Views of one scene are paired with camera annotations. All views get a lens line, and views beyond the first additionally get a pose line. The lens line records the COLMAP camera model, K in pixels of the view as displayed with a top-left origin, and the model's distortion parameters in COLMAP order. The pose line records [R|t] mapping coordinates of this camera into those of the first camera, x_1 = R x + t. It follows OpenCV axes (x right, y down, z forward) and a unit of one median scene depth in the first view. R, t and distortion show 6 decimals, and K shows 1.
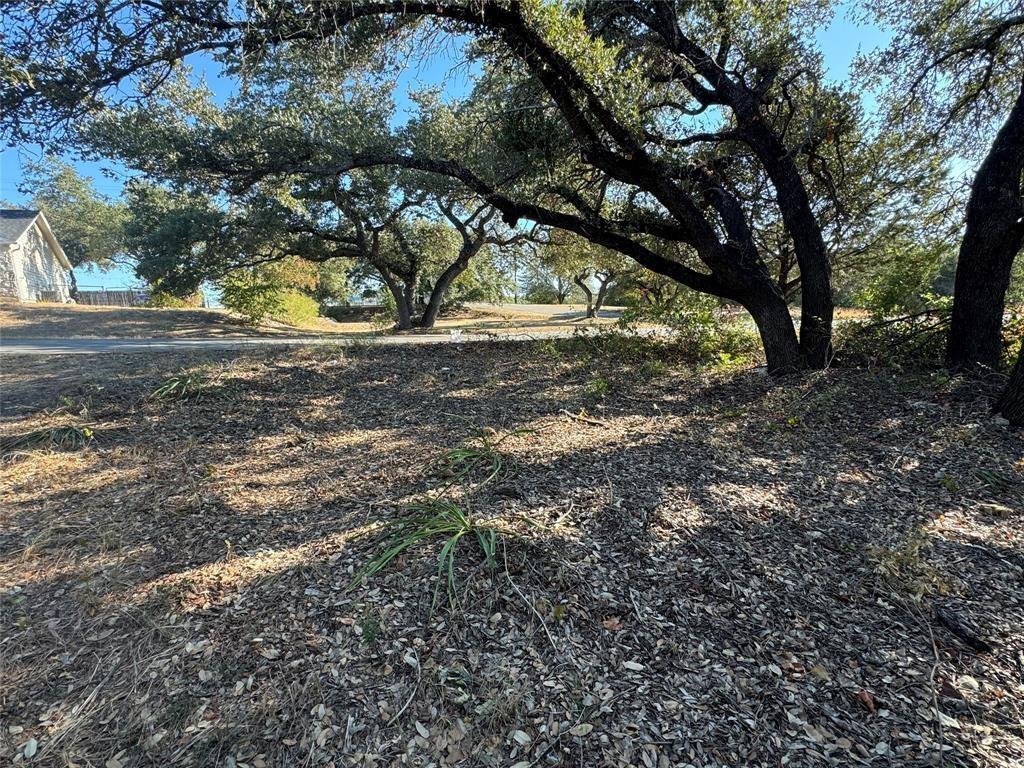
lens RADIAL K [[513.6, 0, 507.8], [0, 513.6, 386.0], [0, 0, 1]] dist [-0.004045, 0.000472]
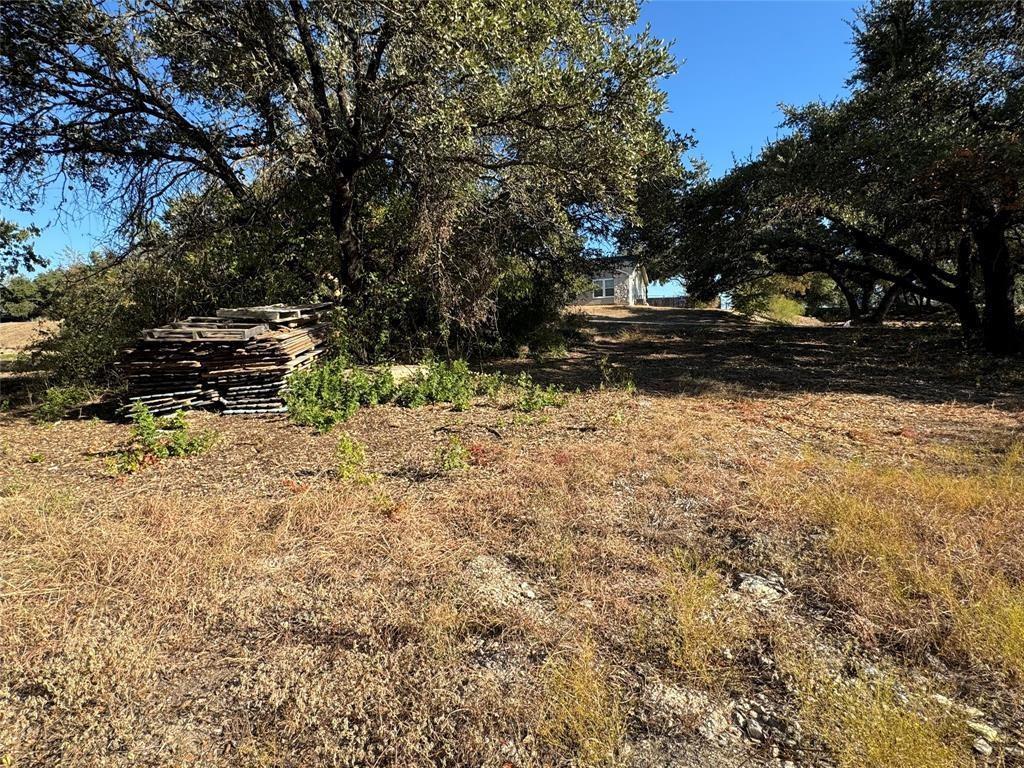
lens RADIAL K [[513.6, 0, 511.4], [0, 513.6, 382.6], [0, 0, 1]] dist [-0.004045, 0.000472]
pose [[0.607515, 0.114329, -0.786037, 0.290691], [-0.121351, 0.991329, 0.050398, 0.072004], [0.784984, 0.064769, 0.616121, -0.460999]]
